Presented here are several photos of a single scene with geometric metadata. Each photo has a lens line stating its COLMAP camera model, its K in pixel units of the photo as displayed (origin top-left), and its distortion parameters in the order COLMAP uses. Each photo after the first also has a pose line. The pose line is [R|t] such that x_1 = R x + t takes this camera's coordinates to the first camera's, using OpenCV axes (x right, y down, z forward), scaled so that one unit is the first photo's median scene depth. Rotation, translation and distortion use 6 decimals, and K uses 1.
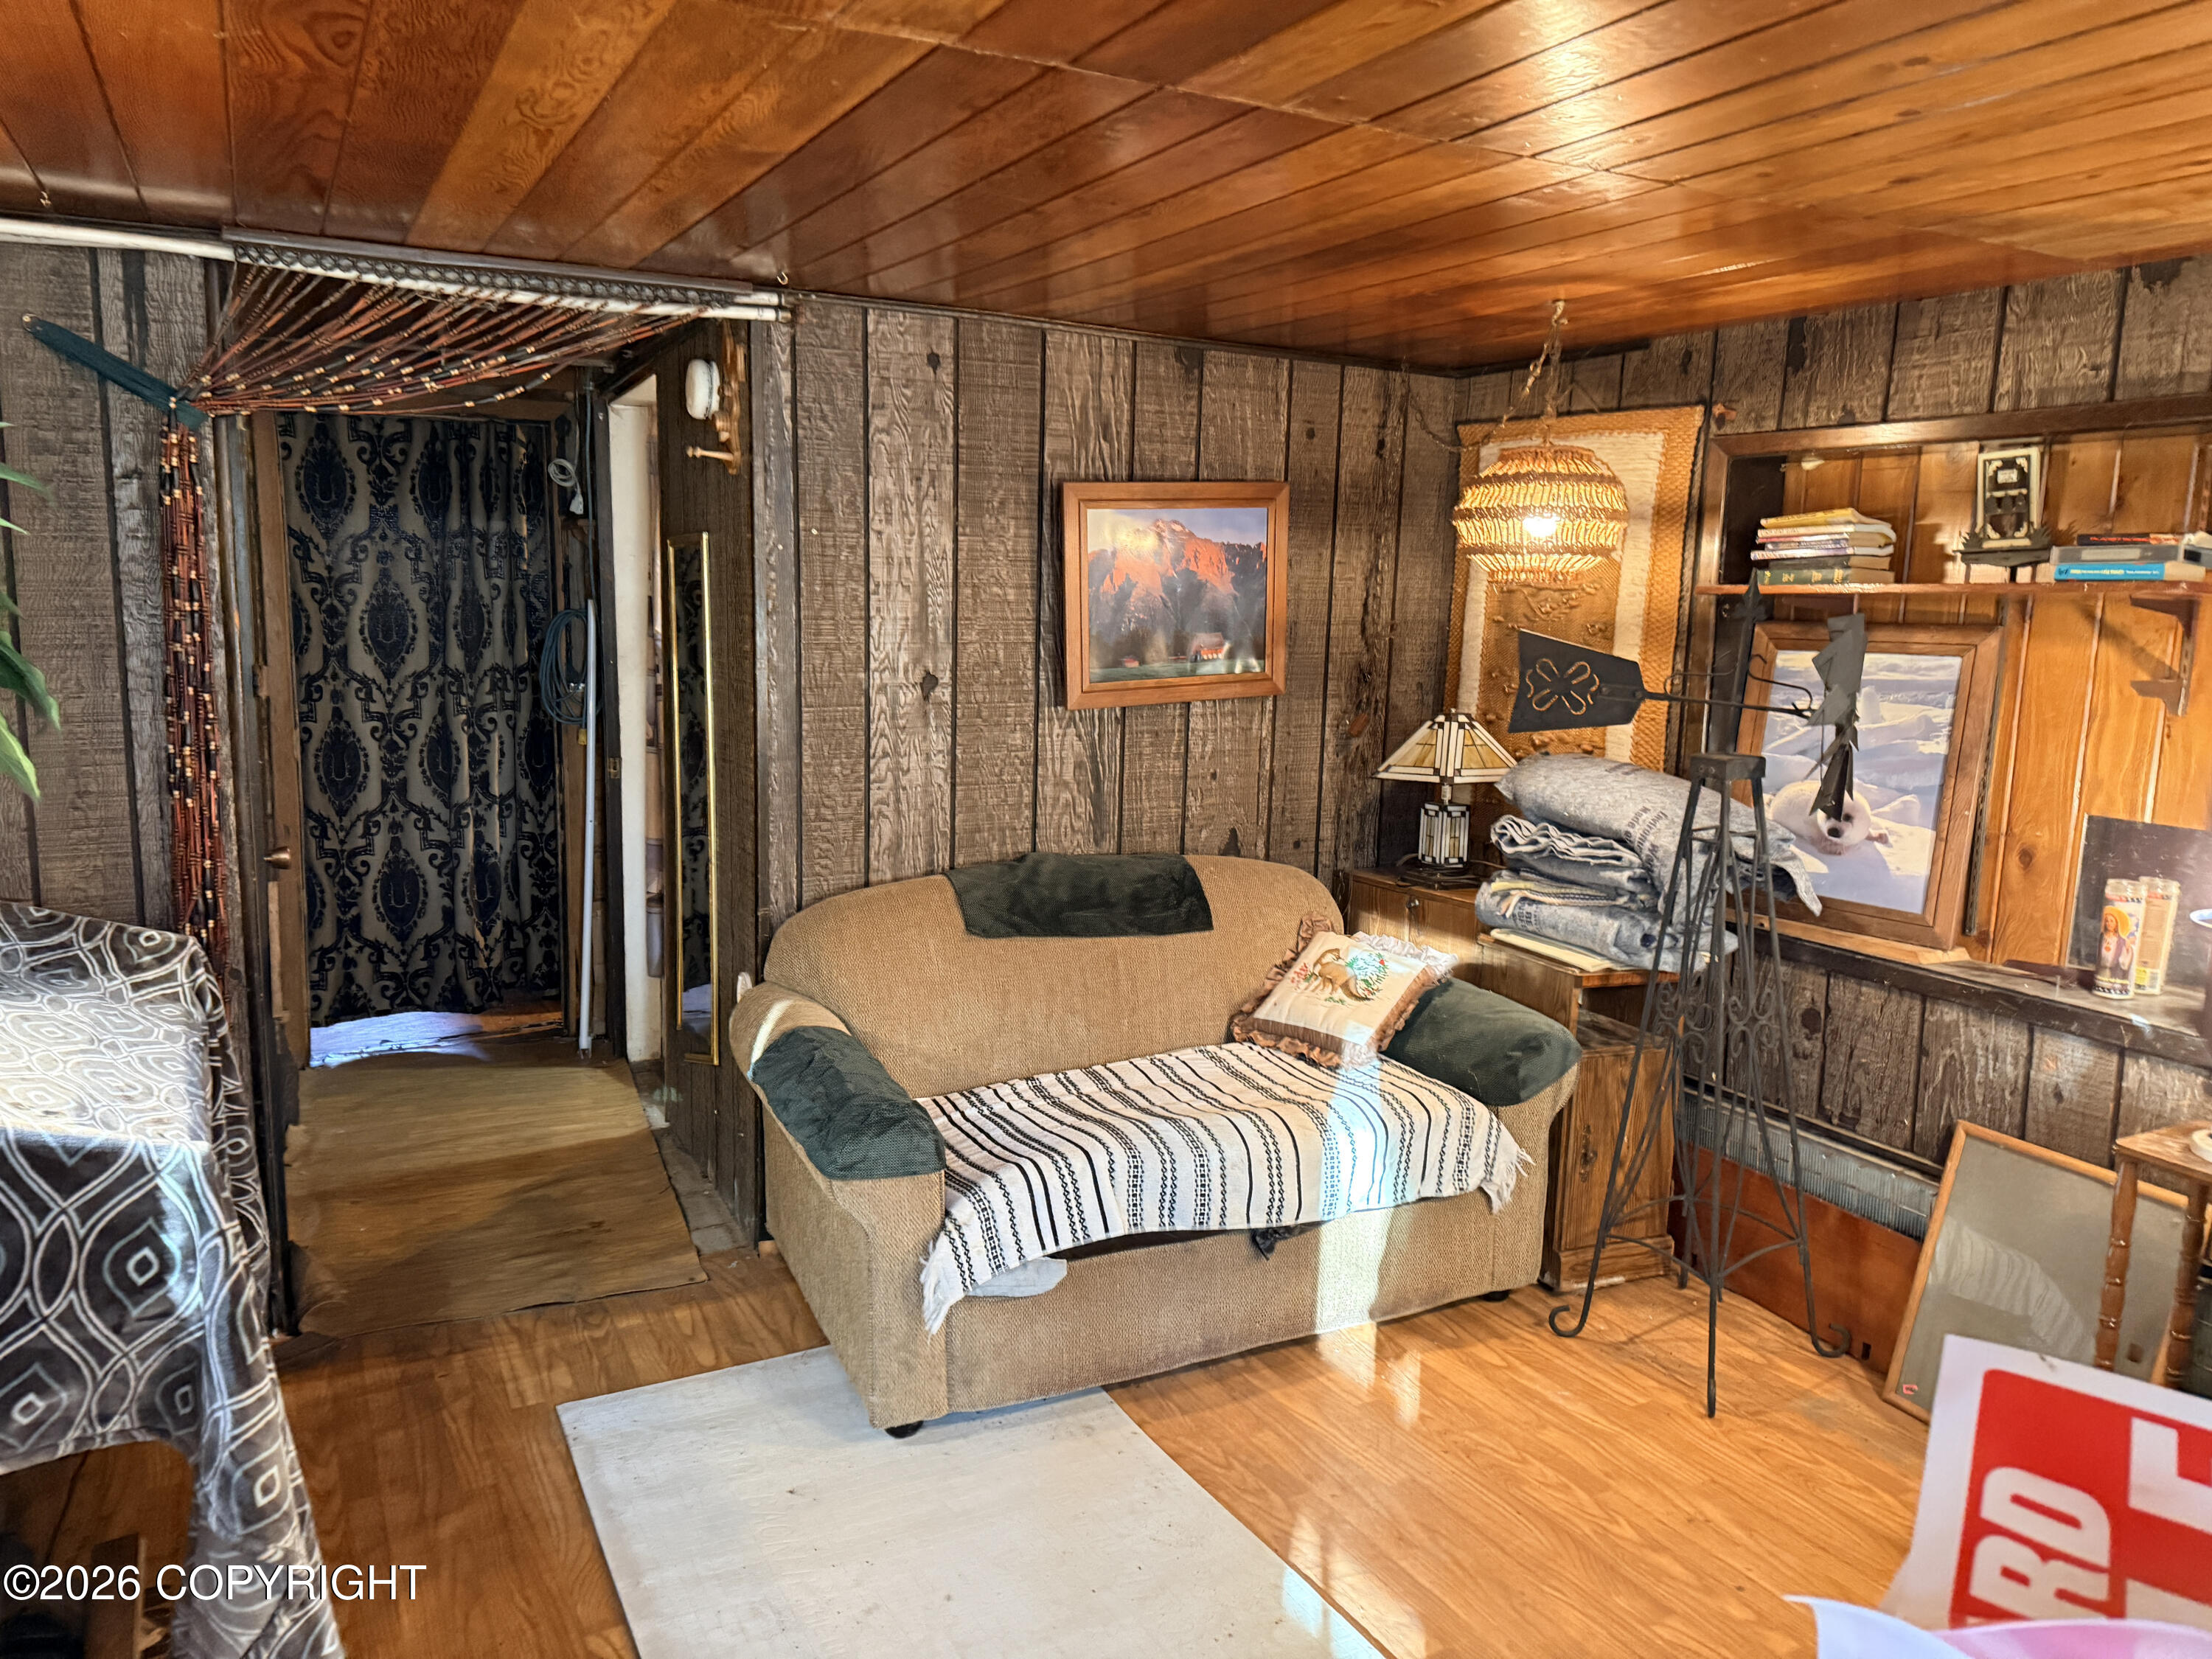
lens RADIAL K [[1542.4, 0, 1102.7], [0, 1542.4, 828.5], [0, 0, 1]] dist [0.004692, 0.001798]
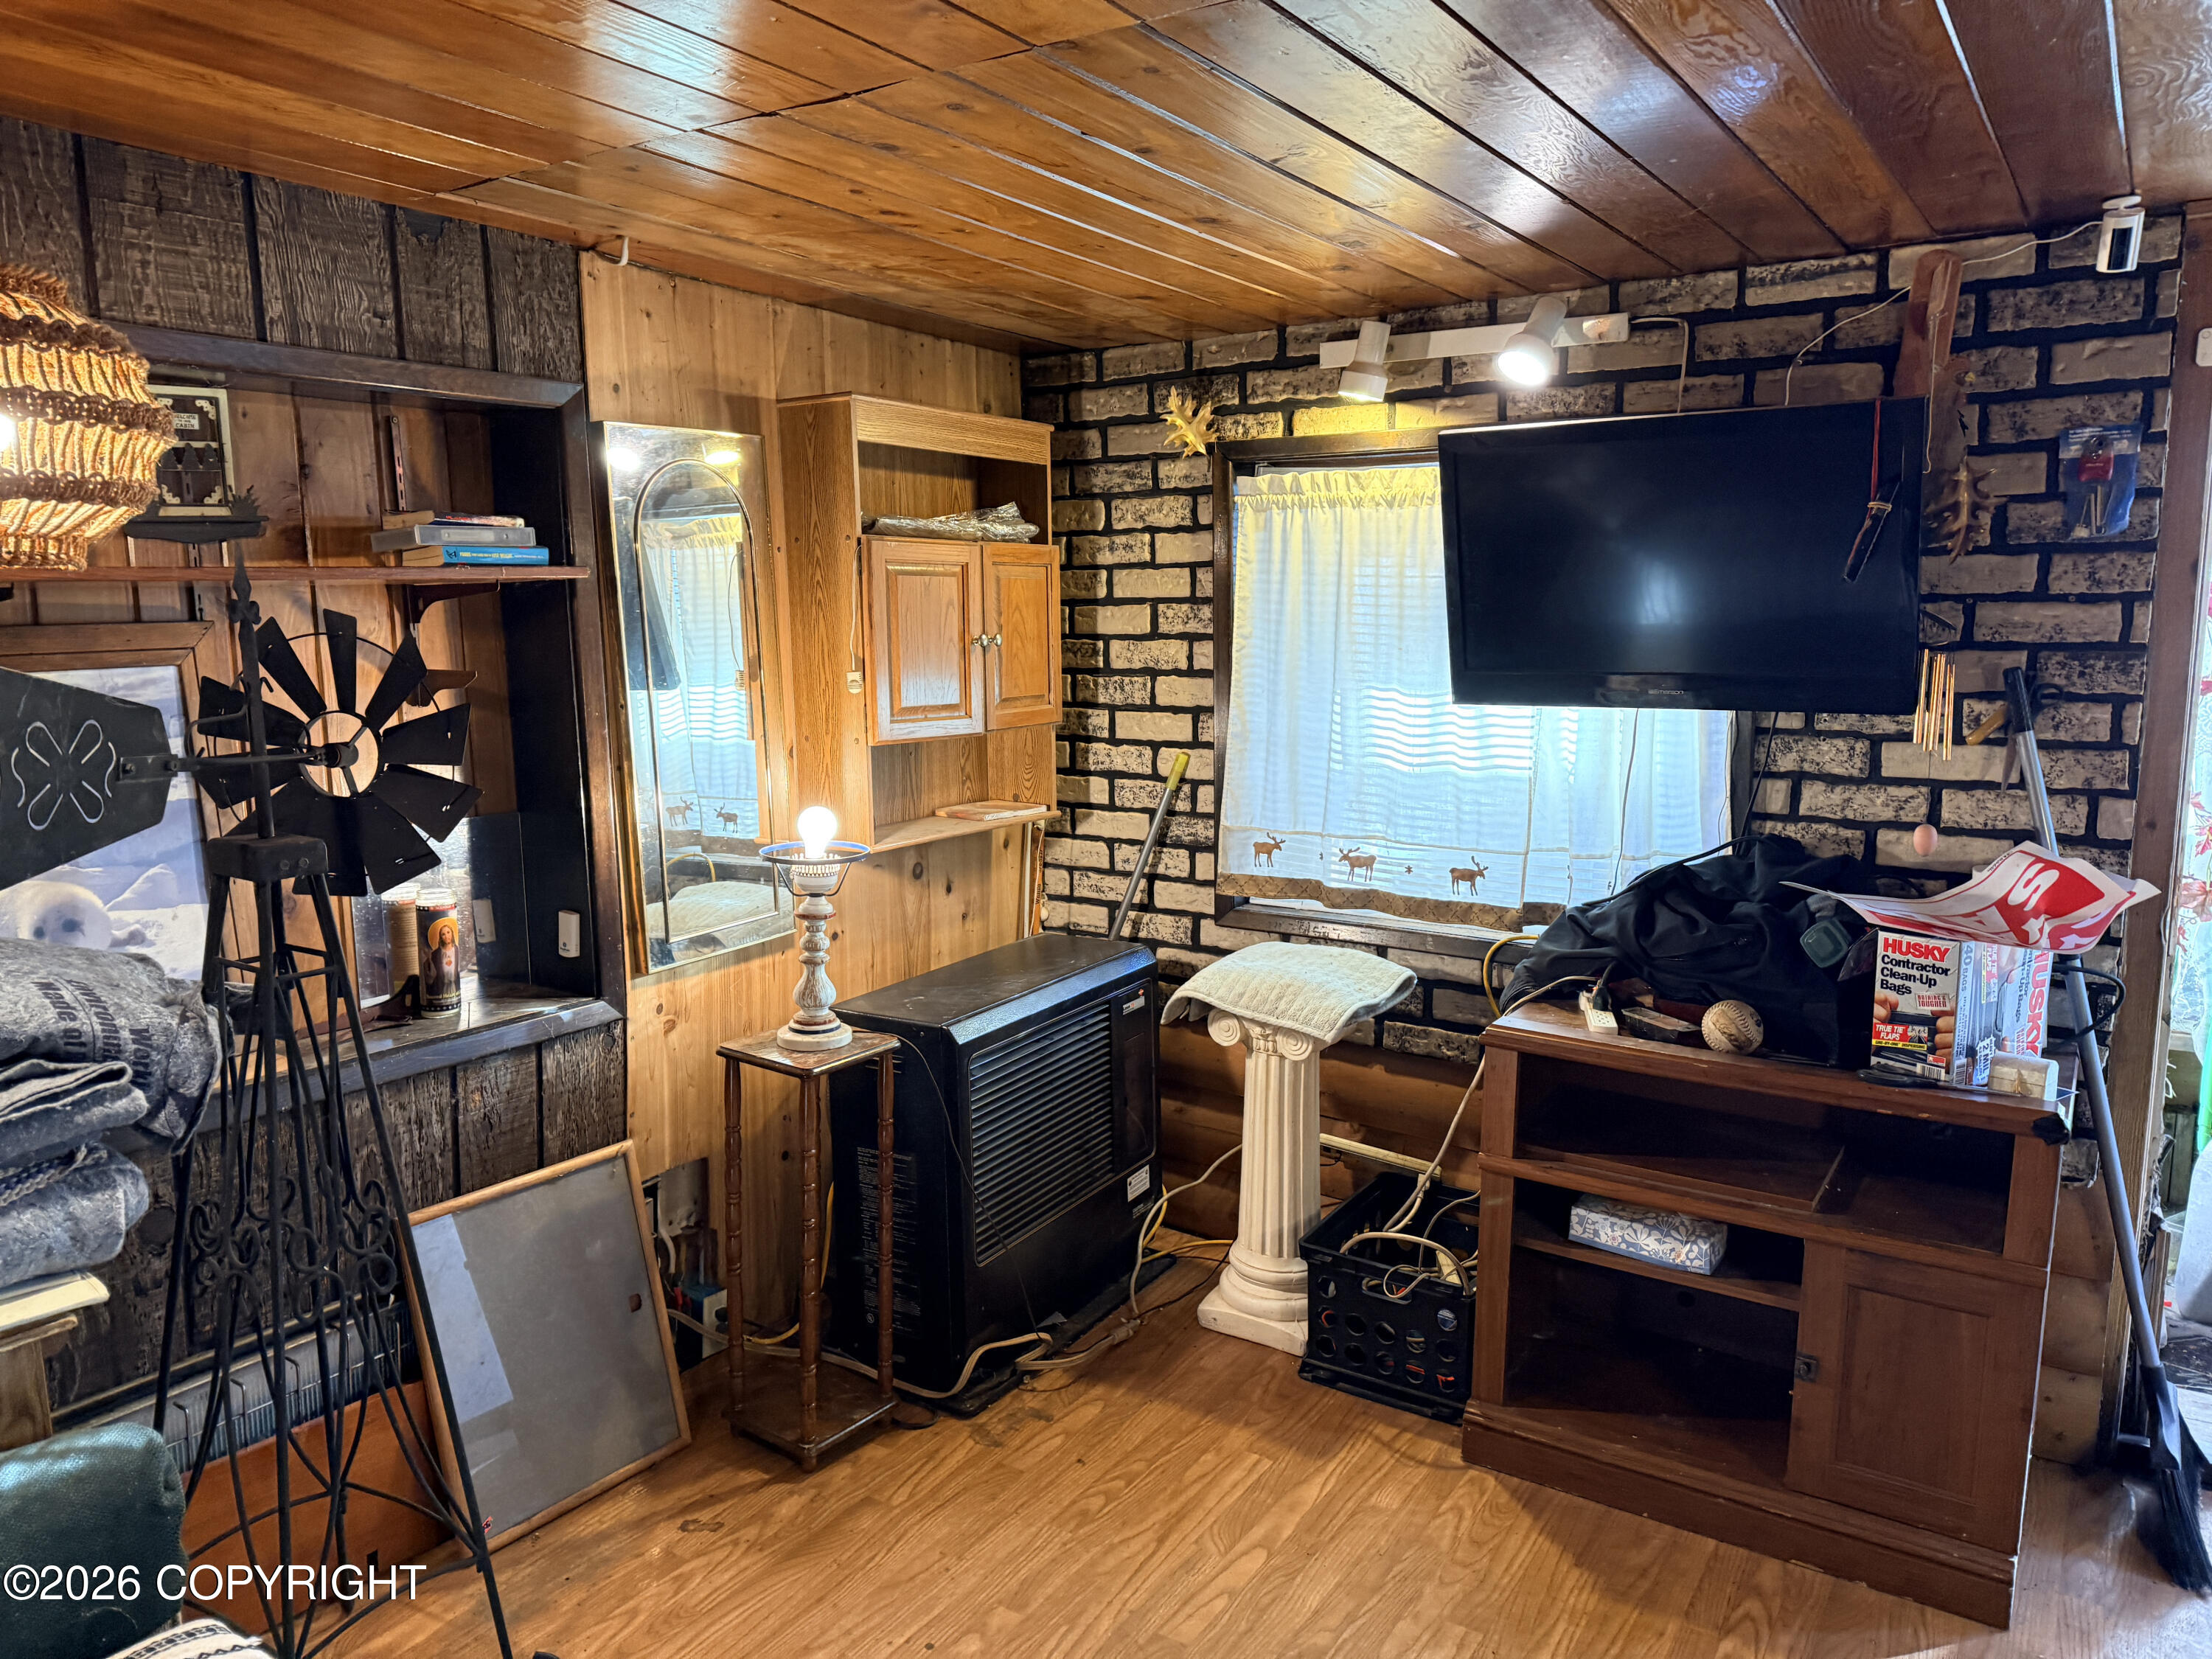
lens RADIAL K [[1542.4, 0, 1103.6], [0, 1542.4, 833.6], [0, 0, 1]] dist [0.004692, 0.001798]
pose [[-0.493378, -0.150376, 0.856718, -0.310830], [0.134725, 0.959844, 0.246065, -0.161165], [-0.859318, 0.236824, -0.453307, 1.009720]]
